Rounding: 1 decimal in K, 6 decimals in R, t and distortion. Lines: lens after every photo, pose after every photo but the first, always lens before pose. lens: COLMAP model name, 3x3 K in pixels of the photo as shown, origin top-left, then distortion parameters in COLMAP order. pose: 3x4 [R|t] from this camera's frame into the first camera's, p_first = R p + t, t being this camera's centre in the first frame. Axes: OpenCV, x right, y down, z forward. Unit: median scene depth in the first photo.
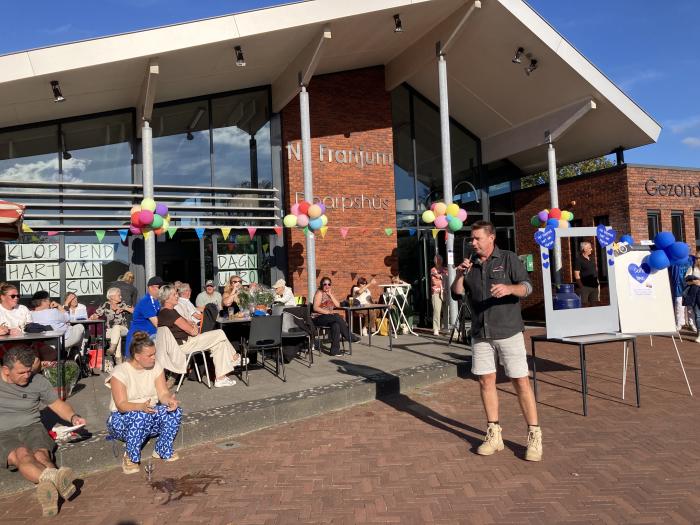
lens RADIAL K [[562.7, 0, 350.0], [0, 562.7, 250.7], [0, 0, 1]] dist [0.004511, 0.003289]
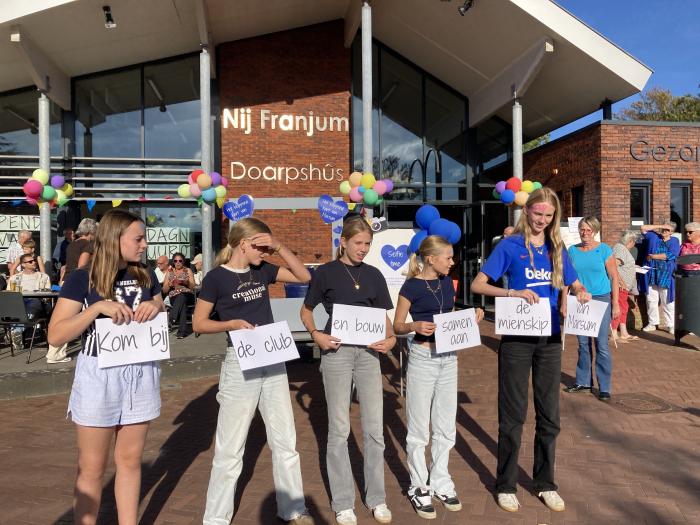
lens RADIAL K [[568.2, 0, 350.0], [0, 568.2, 262.5], [0, 0, 1]] dist [0.000454, -0.001659]
pose [[0.968019, 0.030041, -0.249071, 0.352430], [-0.014098, 0.997750, 0.065547, -0.001966], [0.250479, -0.059940, 0.966265, 0.121659]]
